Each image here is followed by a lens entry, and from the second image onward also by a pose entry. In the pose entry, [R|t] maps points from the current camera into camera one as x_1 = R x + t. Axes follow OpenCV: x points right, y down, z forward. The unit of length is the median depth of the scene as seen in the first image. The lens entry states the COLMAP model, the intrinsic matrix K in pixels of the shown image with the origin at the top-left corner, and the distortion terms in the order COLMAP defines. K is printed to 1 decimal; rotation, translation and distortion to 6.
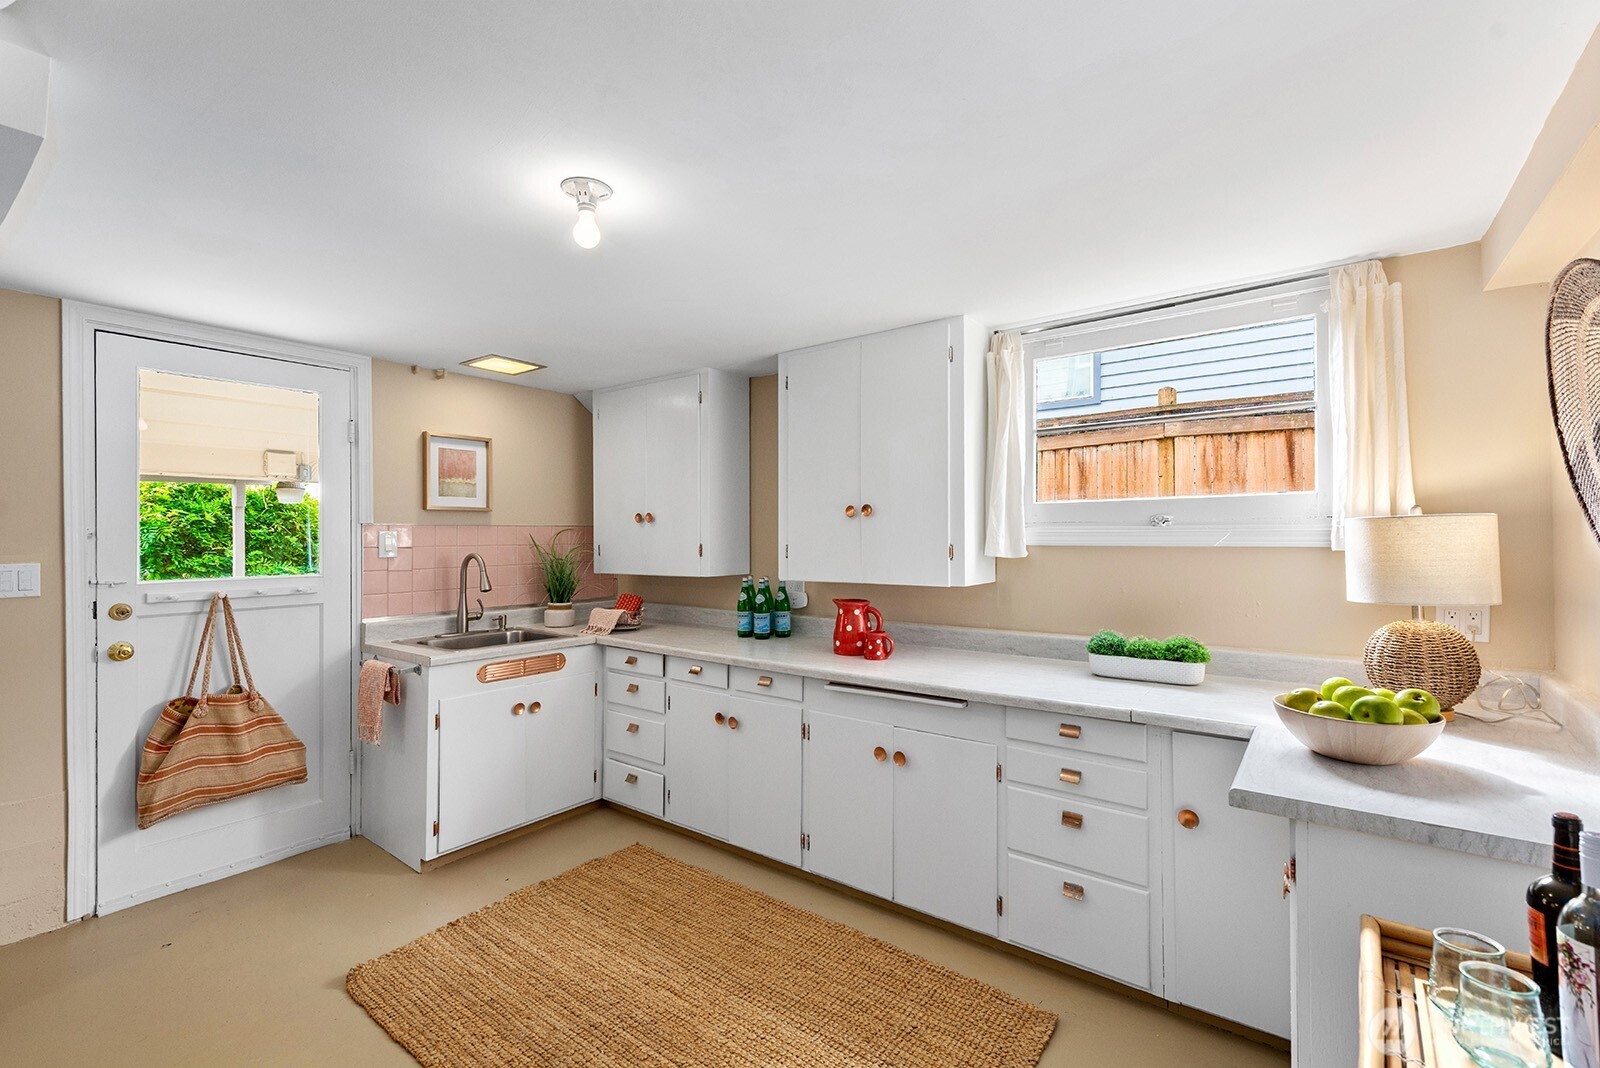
lens RADIAL K [[712.4, 0, 803.4], [0, 712.4, 514.8], [0, 0, 1]] dist [0.022737, -0.000099]
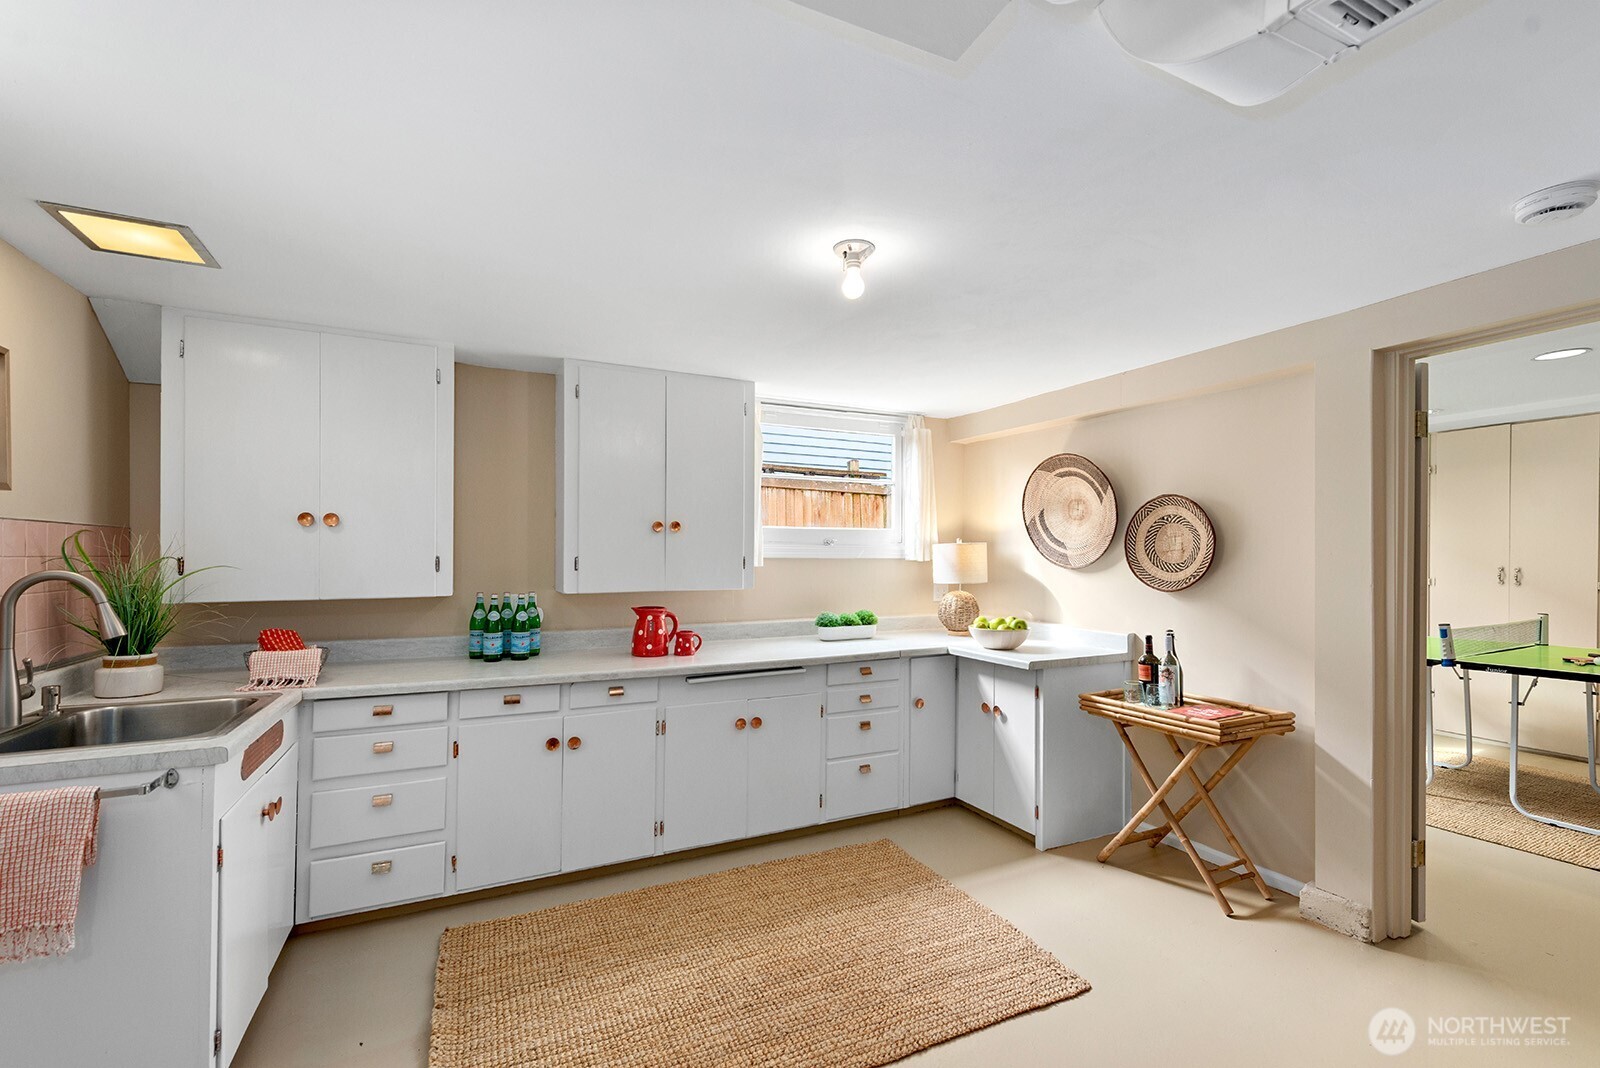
lens RADIAL K [[673.8, 0, 792.1], [0, 673.8, 541.6], [0, 0, 1]] dist [0.010167, -0.001071]
pose [[0.457044, 0.025103, 0.889090, -0.830474], [-0.029938, 0.999469, -0.012830, 0.027559], [-0.888940, -0.020754, 0.457553, 0.360025]]
